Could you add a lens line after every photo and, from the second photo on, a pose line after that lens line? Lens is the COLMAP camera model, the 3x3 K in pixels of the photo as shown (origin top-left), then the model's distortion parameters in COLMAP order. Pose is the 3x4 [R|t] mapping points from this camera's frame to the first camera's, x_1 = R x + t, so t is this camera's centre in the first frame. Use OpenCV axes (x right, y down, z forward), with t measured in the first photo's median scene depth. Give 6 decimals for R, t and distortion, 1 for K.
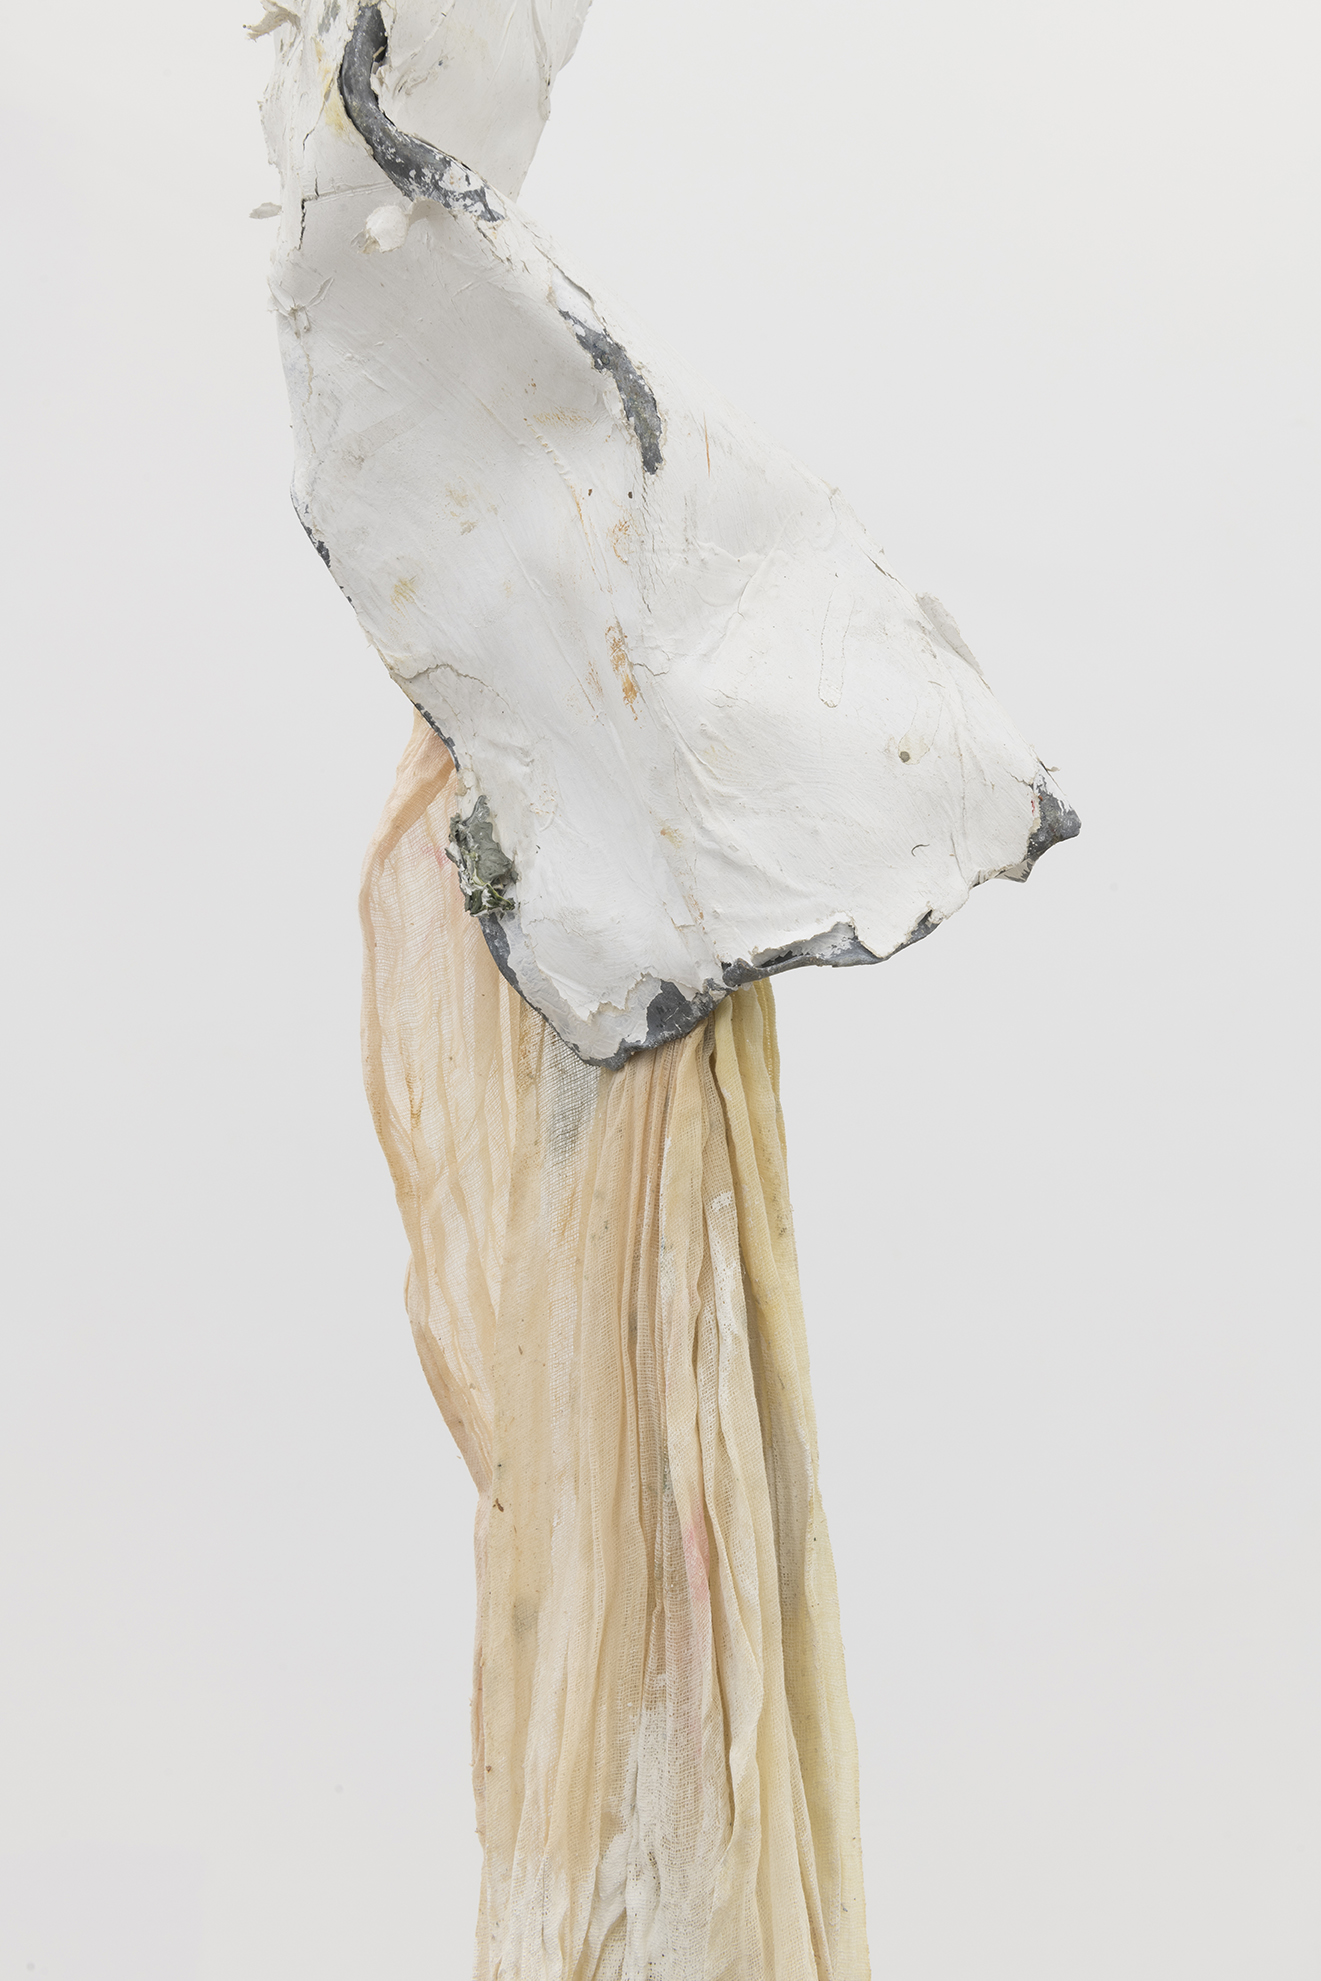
lens RADIAL K [[3218.2, 0, 664.4], [0, 3218.2, 991.4], [0, 0, 1]] dist [-0.024743, 0.000000]
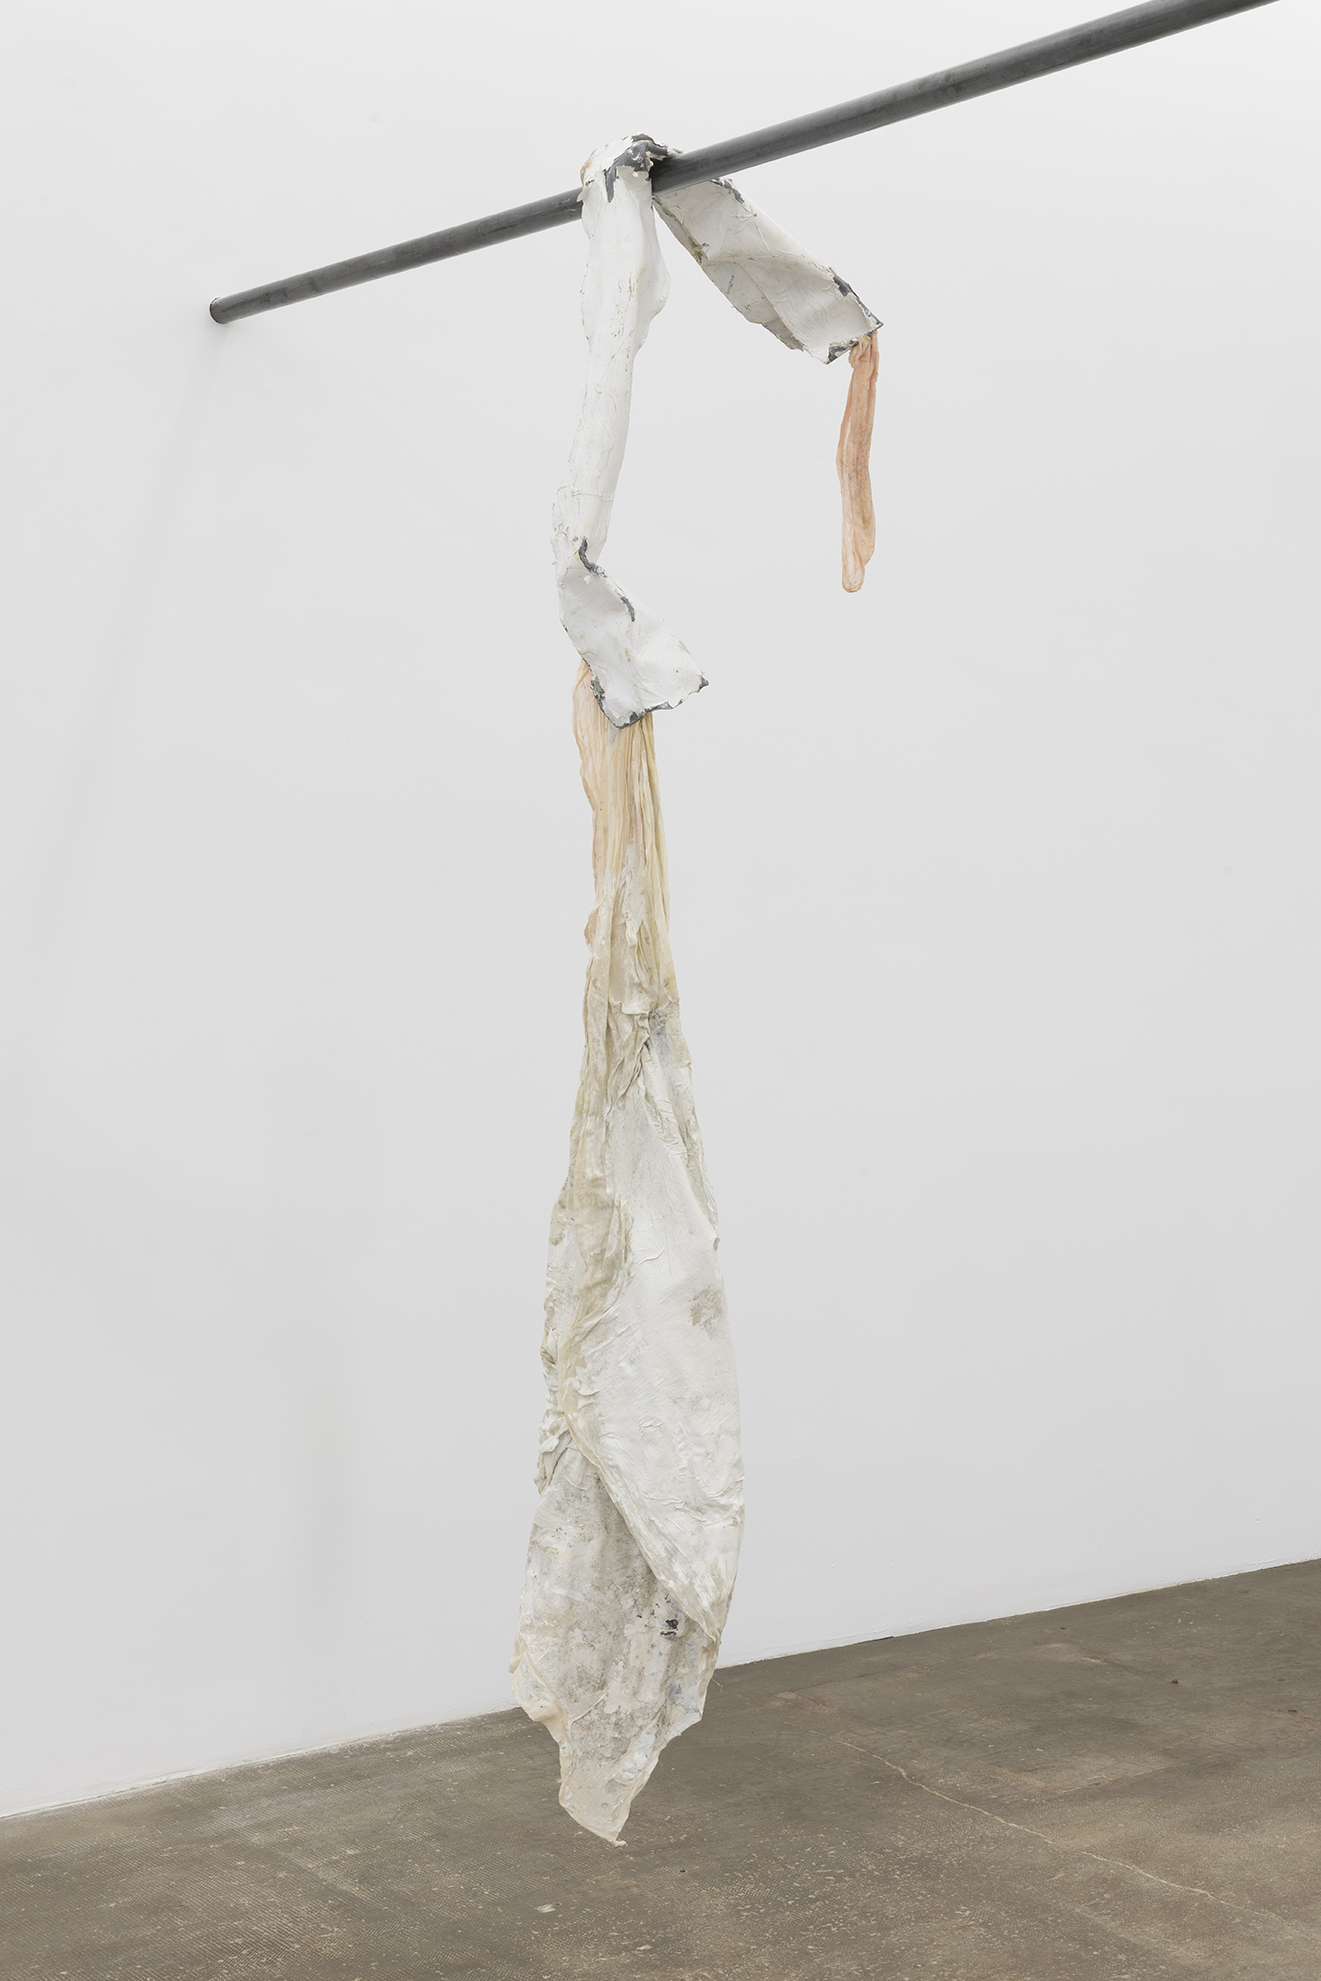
lens RADIAL K [[2986.2, 0, 669.1], [0, 2986.2, 985.1], [0, 0, 1]] dist [-0.031674, 0.000000]
pose [[0.995737, -0.005001, 0.092098, -0.407519], [-0.003438, 0.995823, 0.091245, -0.003951], [-0.092169, -0.091173, 0.991561, -4.069662]]
